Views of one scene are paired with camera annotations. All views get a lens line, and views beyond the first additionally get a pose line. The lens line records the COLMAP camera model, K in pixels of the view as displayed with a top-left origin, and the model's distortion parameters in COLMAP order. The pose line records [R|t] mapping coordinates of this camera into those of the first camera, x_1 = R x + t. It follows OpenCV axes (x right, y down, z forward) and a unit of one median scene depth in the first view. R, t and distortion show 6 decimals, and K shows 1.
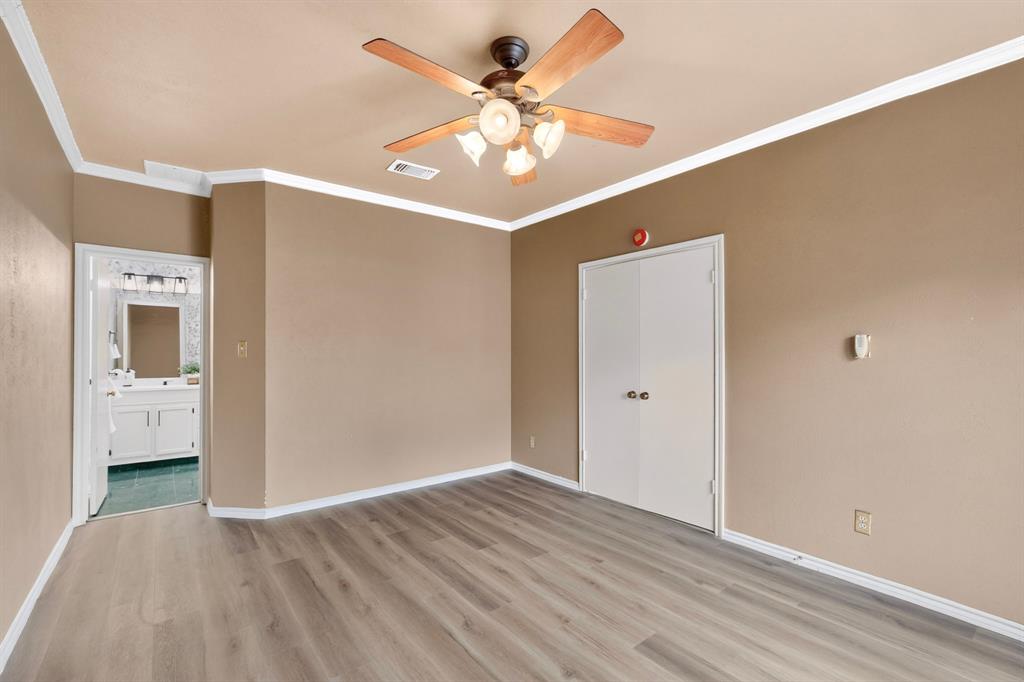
lens RADIAL K [[448.1, 0, 517.8], [0, 448.1, 350.8], [0, 0, 1]] dist [-0.001224, -0.000518]
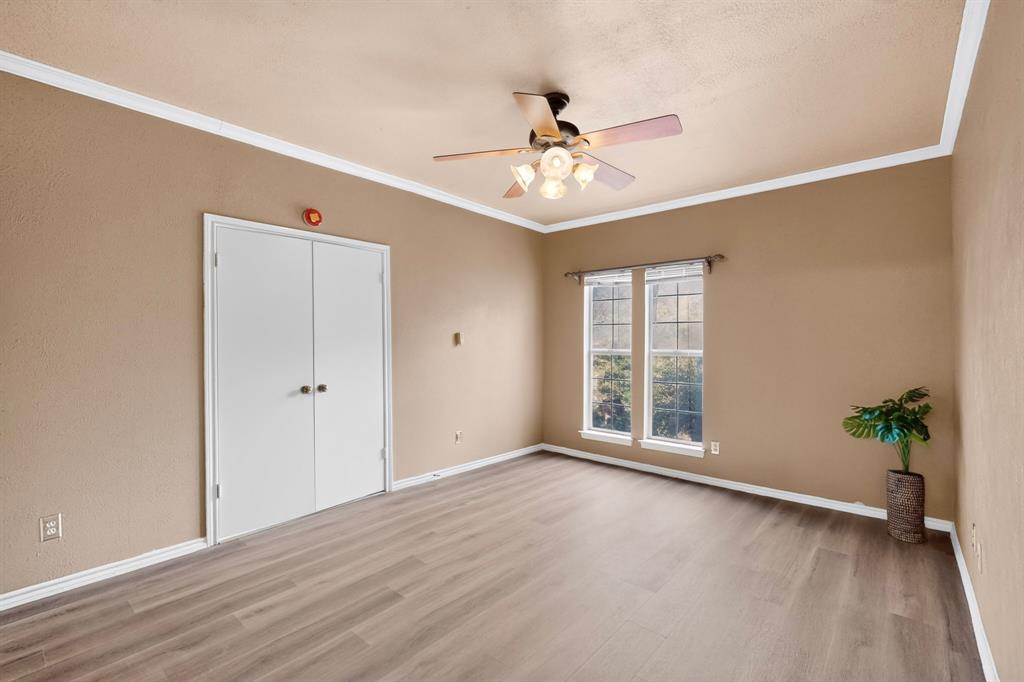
lens RADIAL K [[457.1, 0, 509.9], [0, 457.1, 334.1], [0, 0, 1]] dist [0.043759, -0.000162]
pose [[-0.172631, 0.009126, 0.984944, -0.920525], [-0.006482, 0.999925, -0.010401, -0.007868], [-0.984965, -0.008180, -0.172559, 0.962257]]
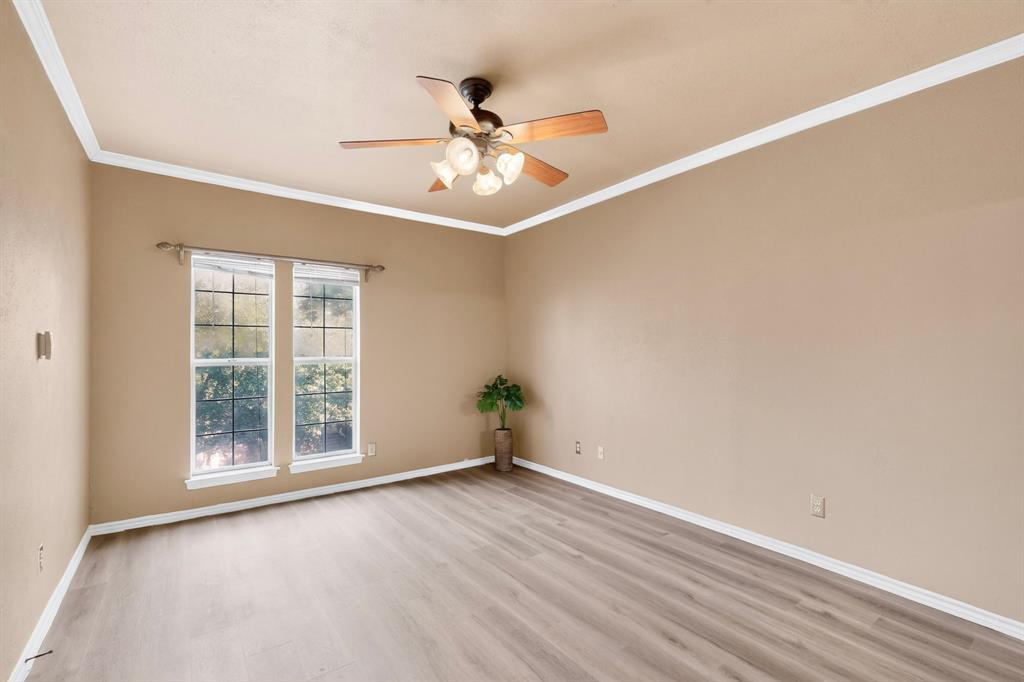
lens RADIAL K [[459.5, 0, 511.8], [0, 459.5, 348.1], [0, 0, 1]] dist [-0.000383, -0.000121]
pose [[-0.998899, -0.002589, 0.046852, -0.115167], [-0.002745, 0.999991, -0.003276, 0.000940], [-0.046843, -0.003401, -0.998896, 1.563756]]
